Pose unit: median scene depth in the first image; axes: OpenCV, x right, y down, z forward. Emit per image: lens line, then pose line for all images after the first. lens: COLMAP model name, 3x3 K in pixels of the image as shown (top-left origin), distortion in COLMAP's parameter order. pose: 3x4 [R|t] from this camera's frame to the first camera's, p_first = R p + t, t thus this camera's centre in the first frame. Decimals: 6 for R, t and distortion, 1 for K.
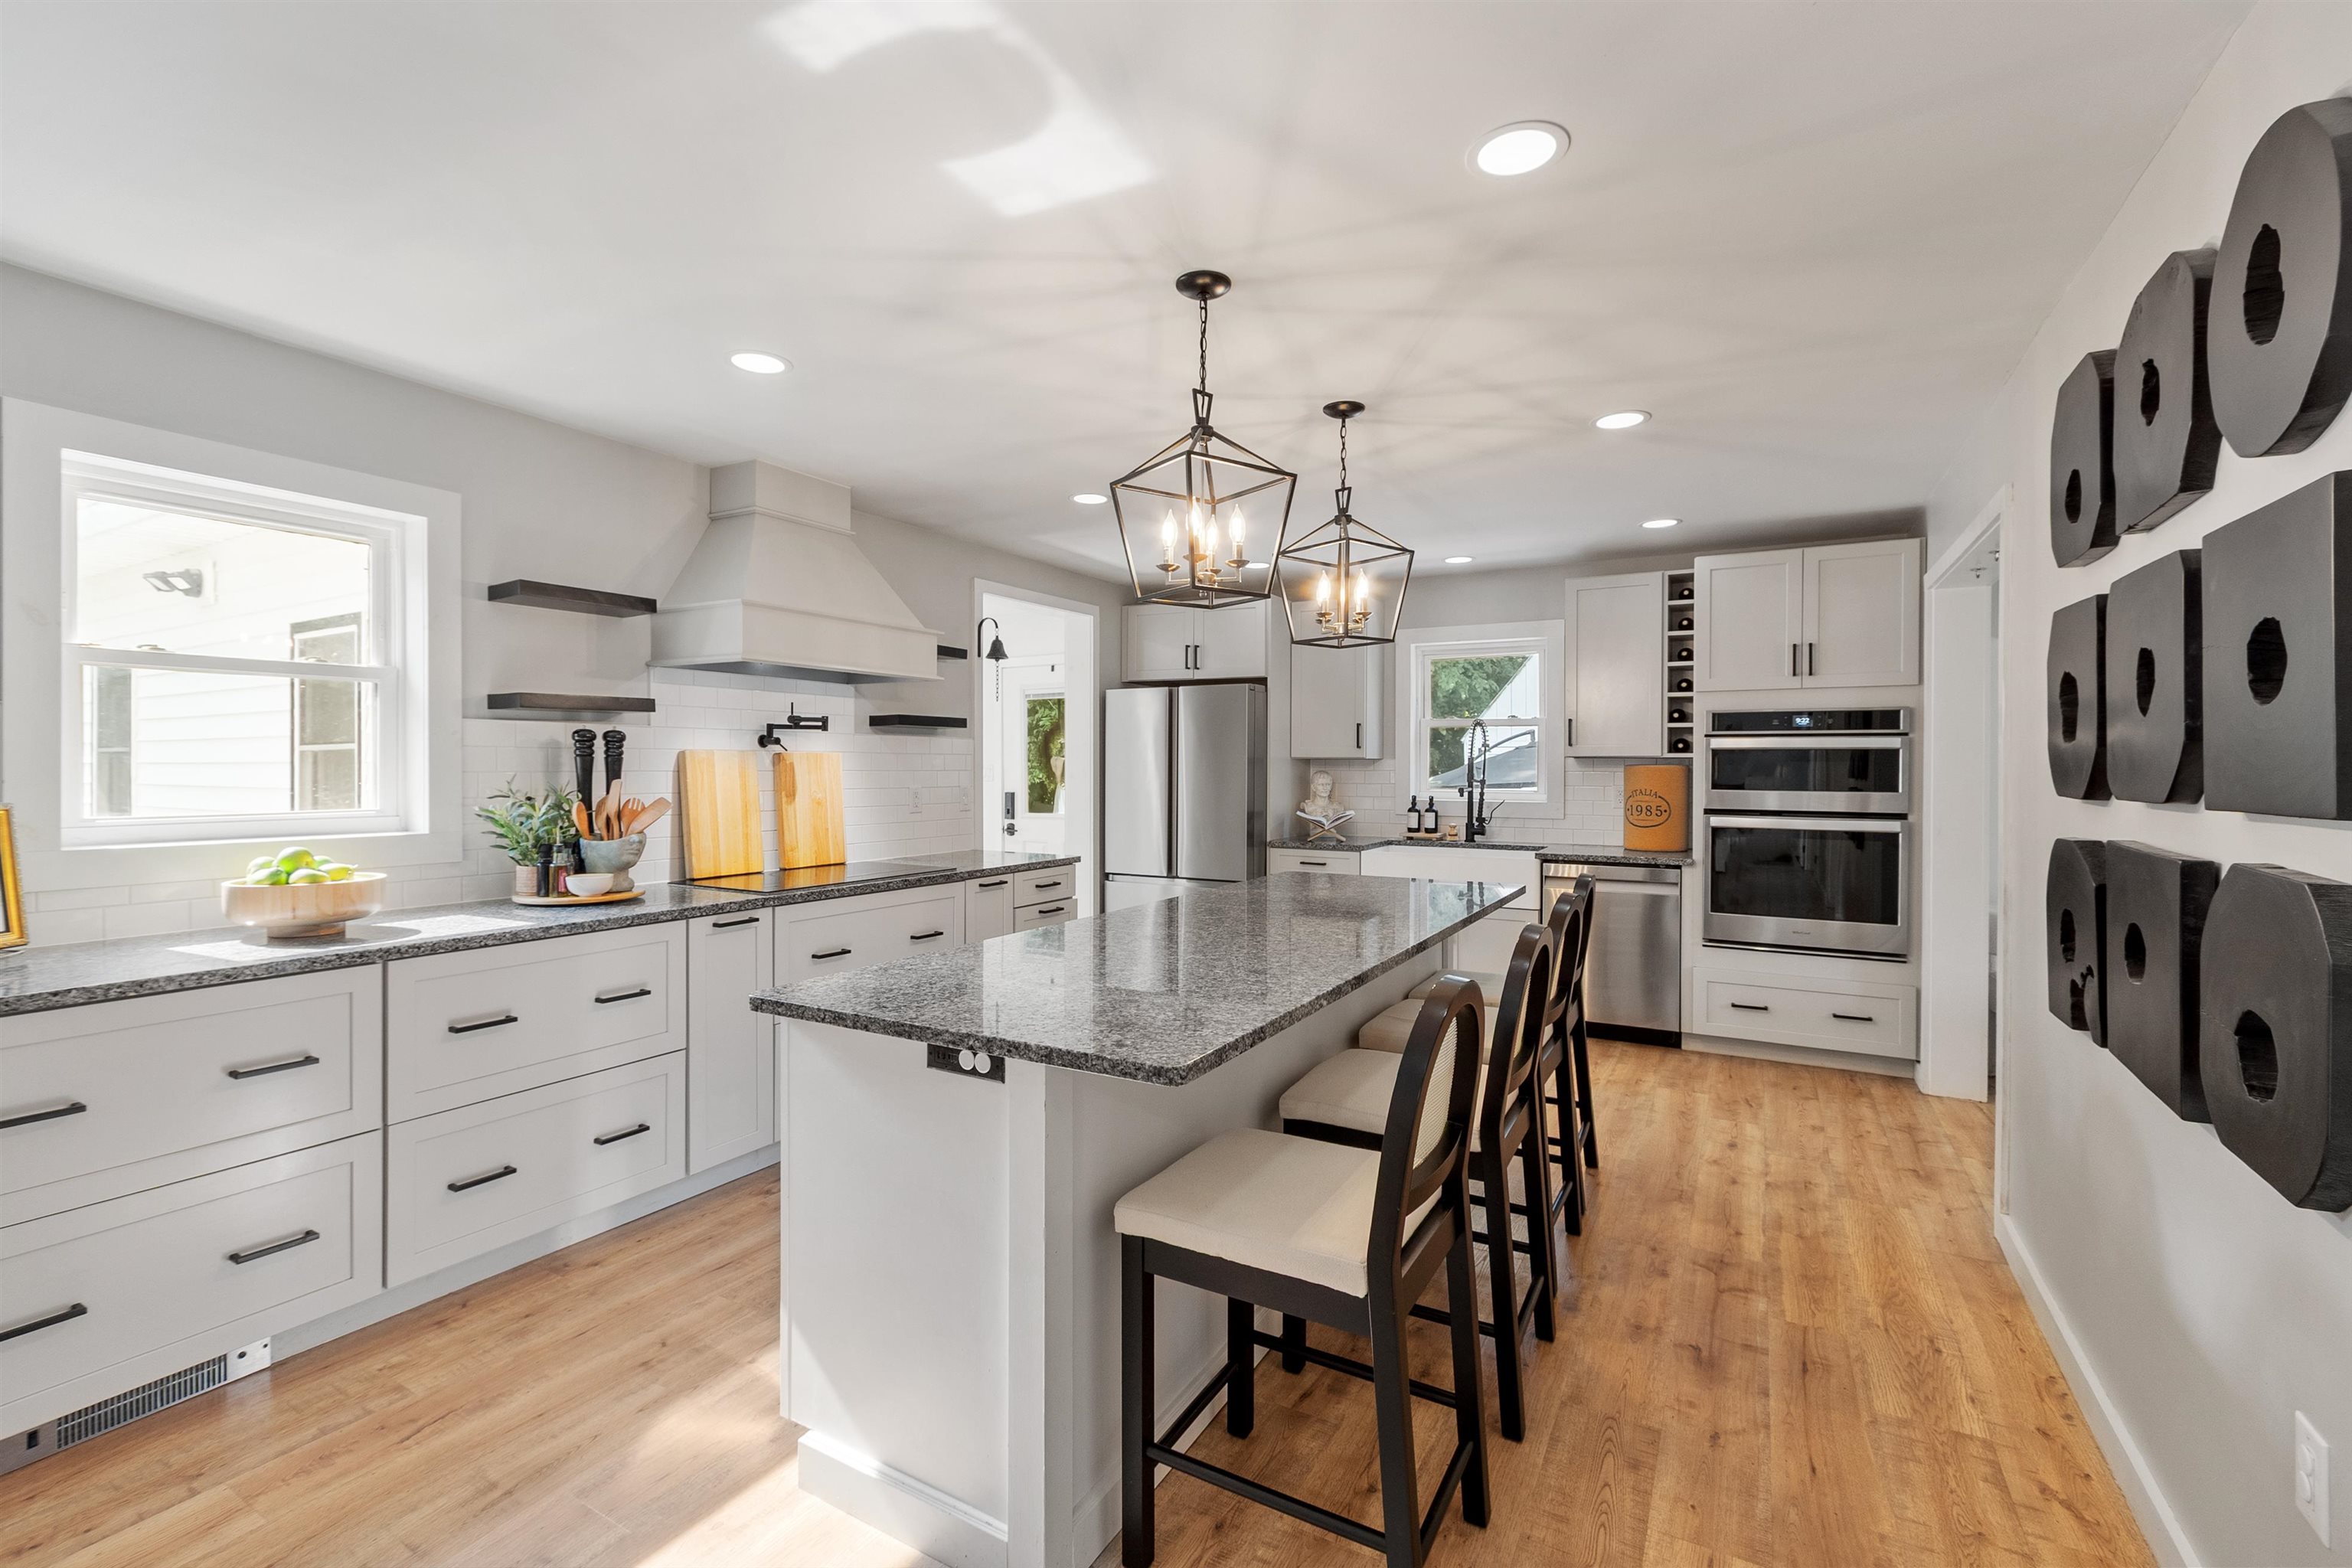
lens RADIAL K [[1027.2, 0, 1190.9], [0, 1027.2, 769.7], [0, 0, 1]] dist [-0.002686, -0.000320]
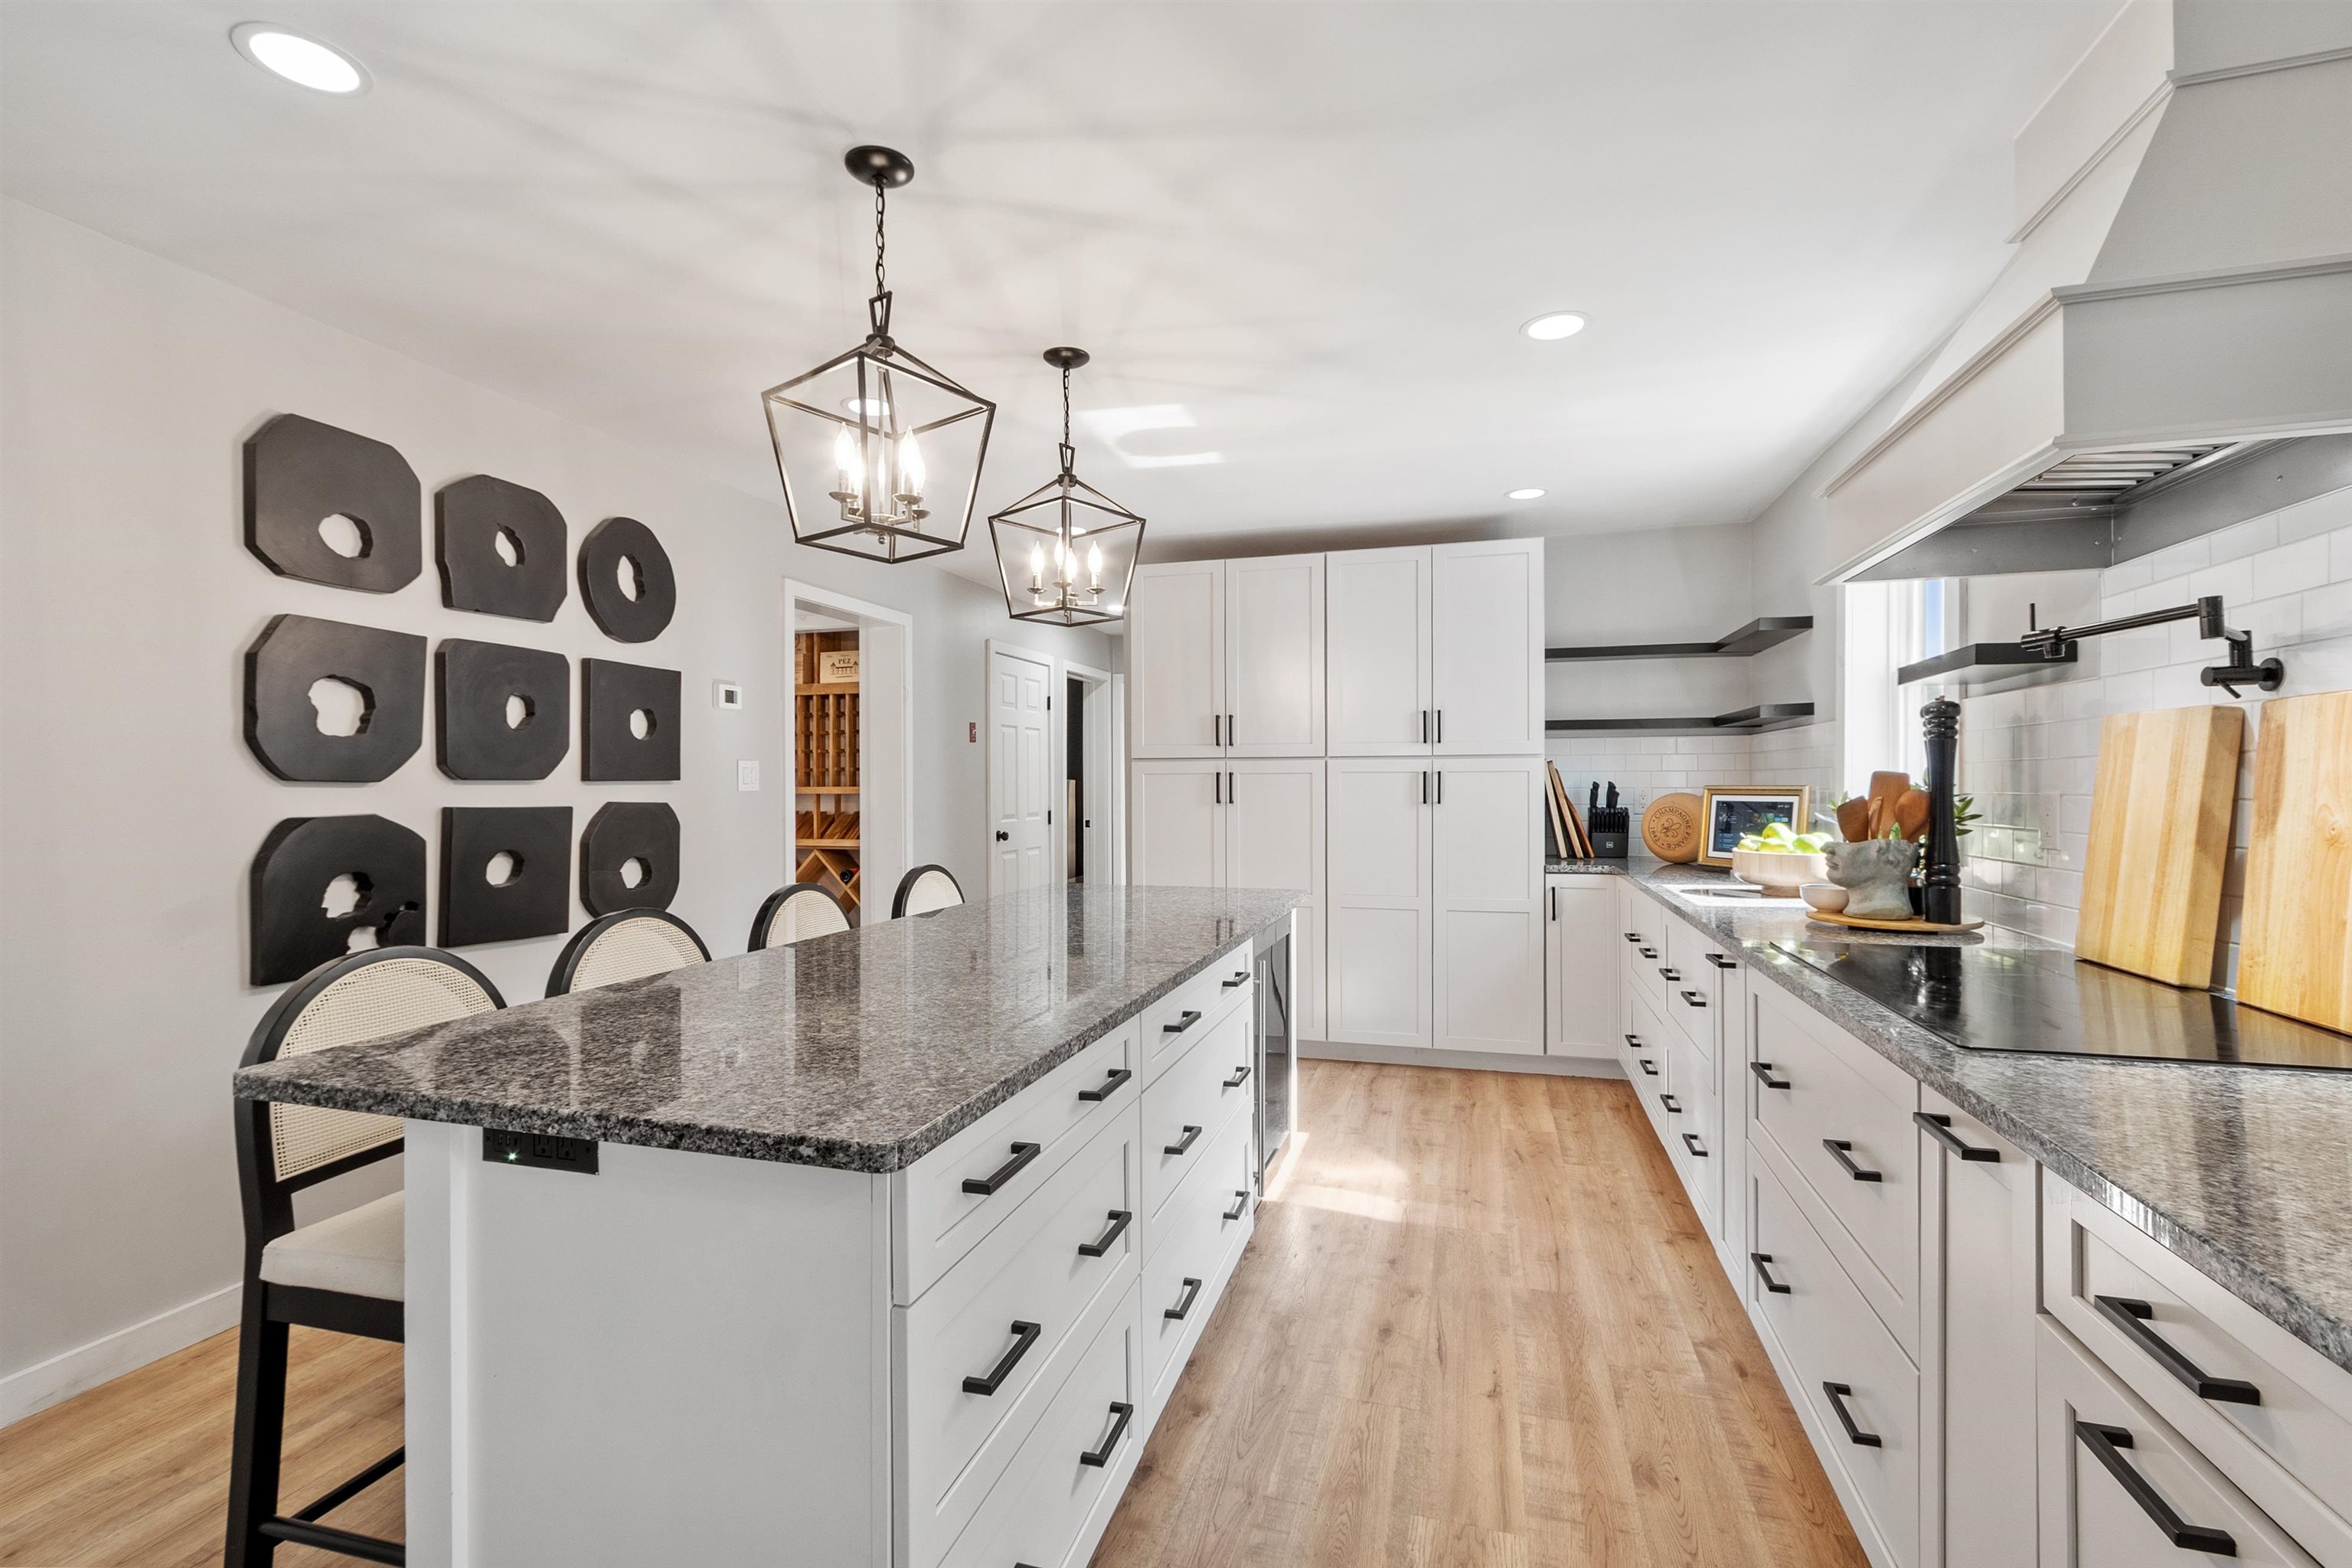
lens RADIAL K [[1027.2, 0, 1170.6], [0, 1027.2, 783.6], [0, 0, 1]] dist [-0.002686, -0.000320]
pose [[-0.977773, 0.000123, -0.209665, 0.101940], [-0.000940, 0.999987, 0.004971, 0.015406], [0.209663, 0.005057, -0.977761, 1.568369]]
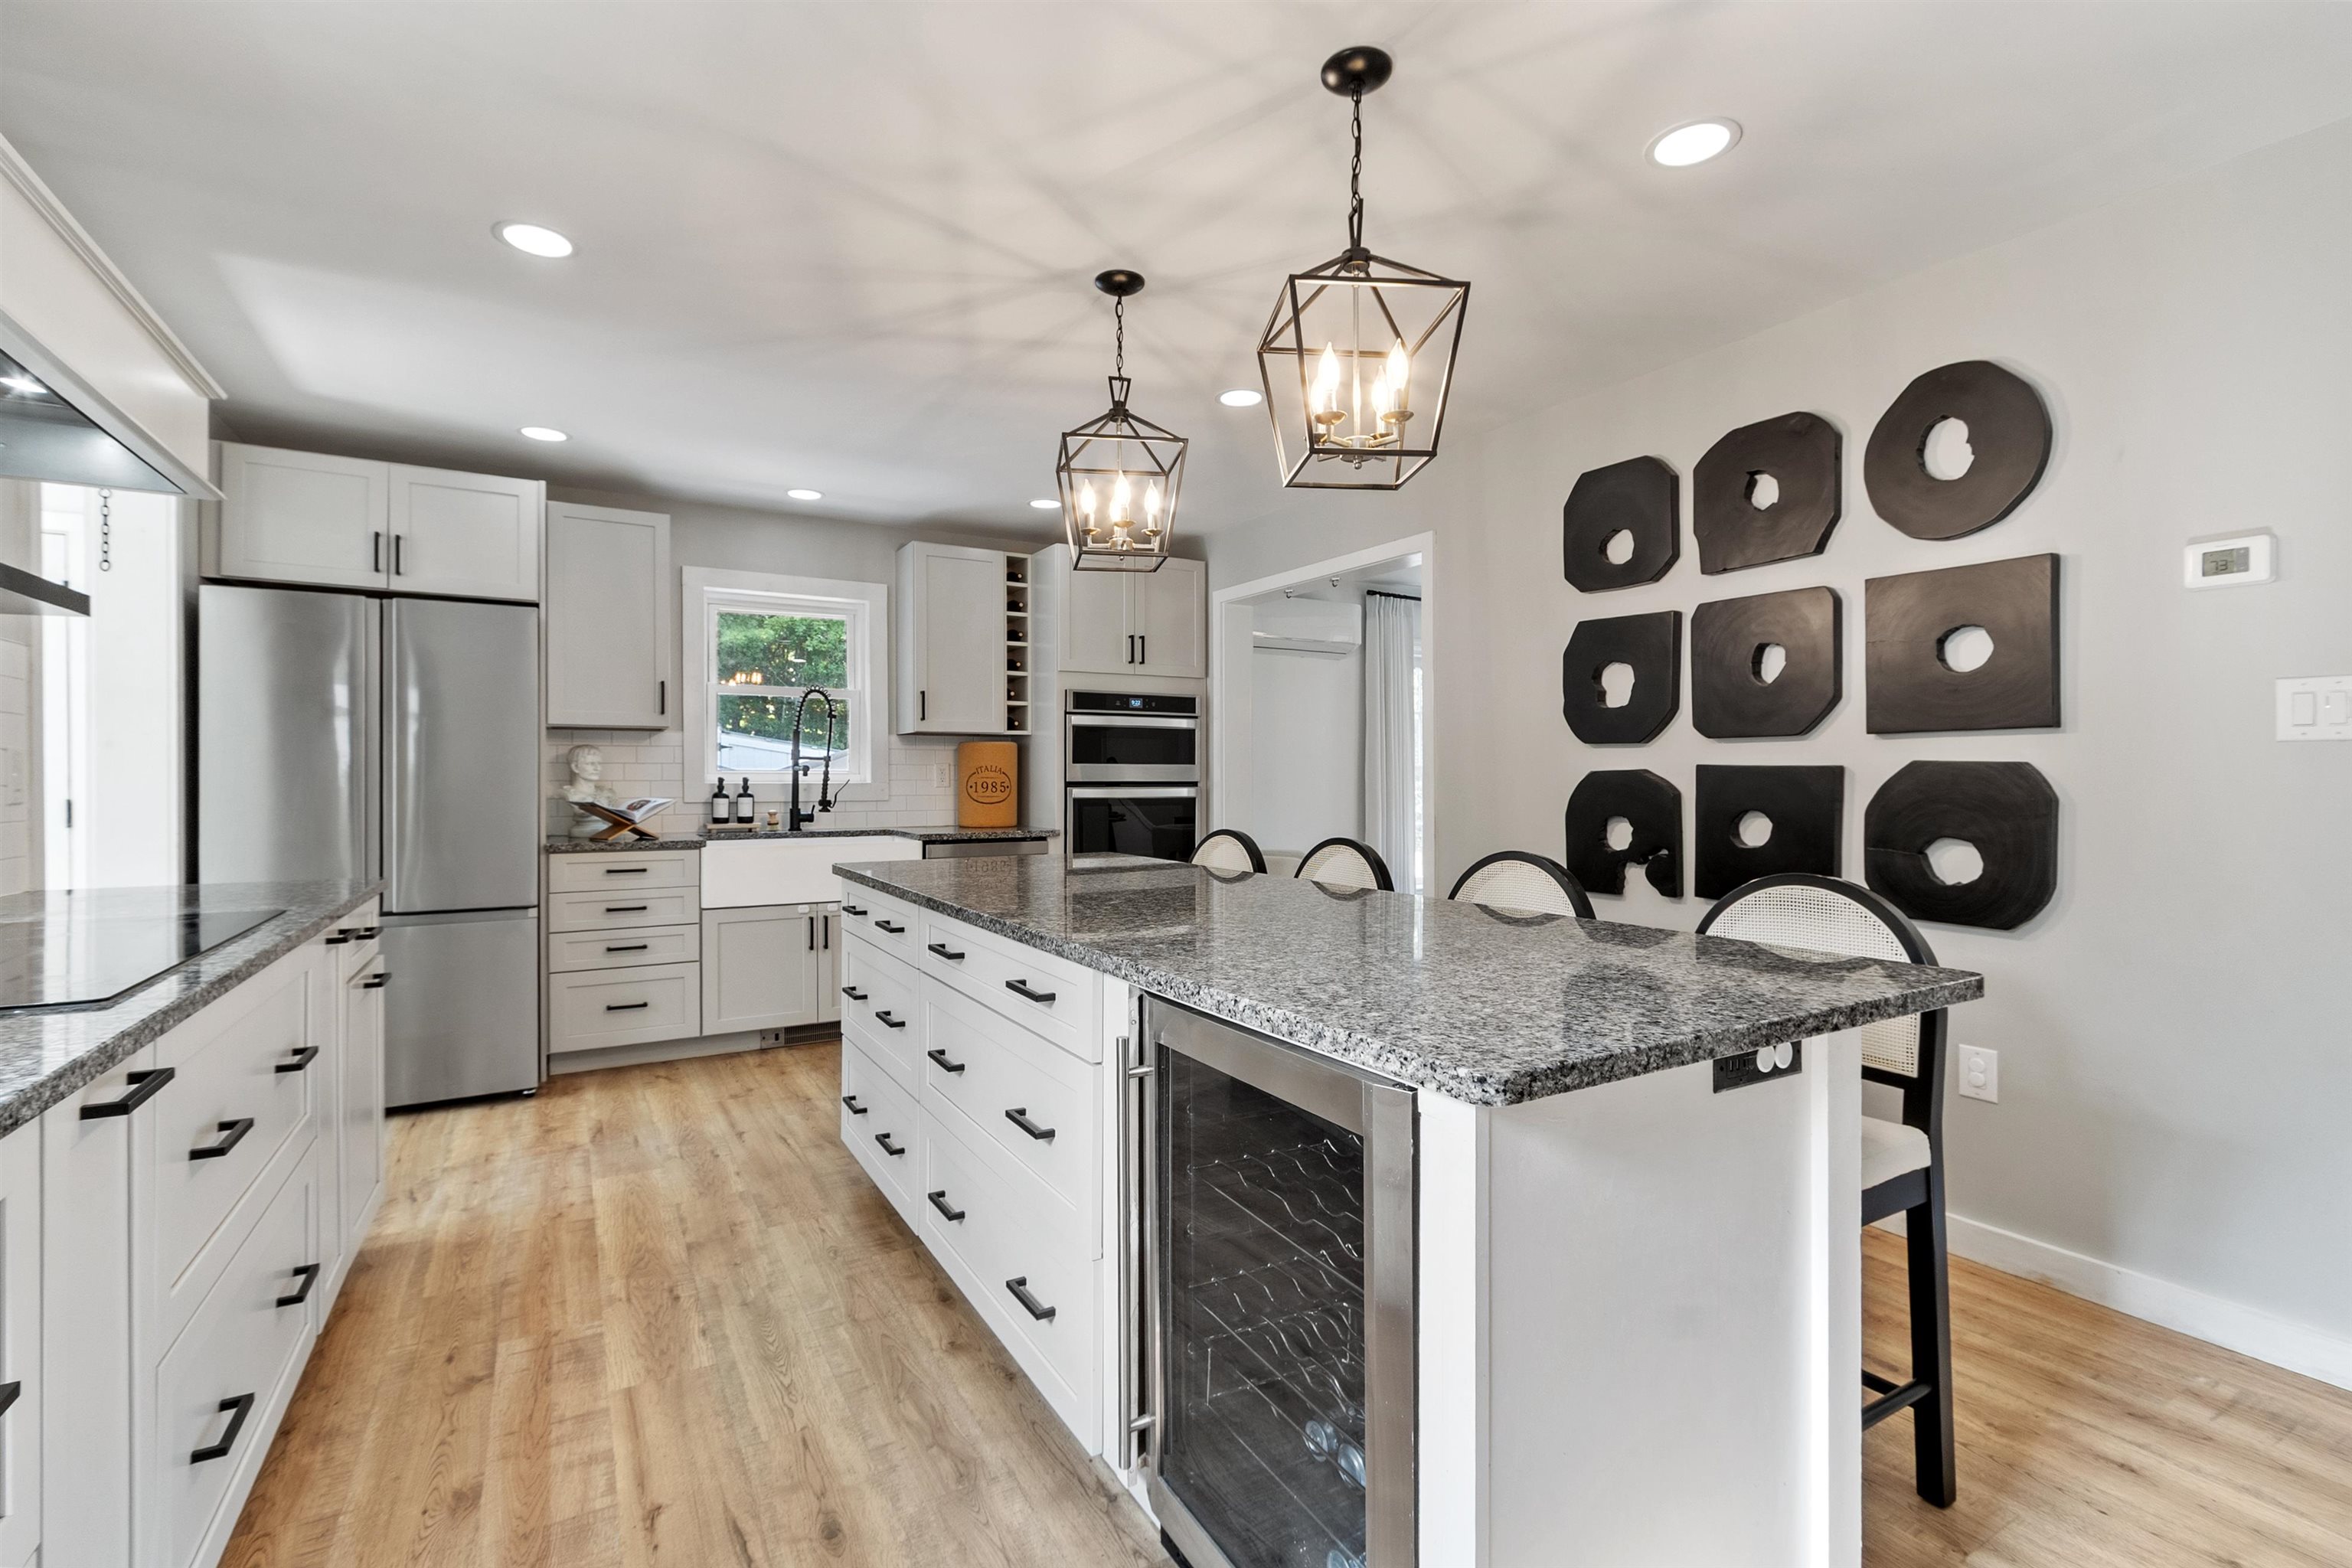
lens RADIAL K [[1027.2, 0, 1177.4], [0, 1027.2, 780.4], [0, 0, 1]] dist [-0.002686, -0.000320]
pose [[0.502141, -0.009029, 0.864738, -0.526491], [0.008061, 0.999951, 0.005760, 0.045827], [-0.864748, 0.004078, 0.502189, 0.518673]]
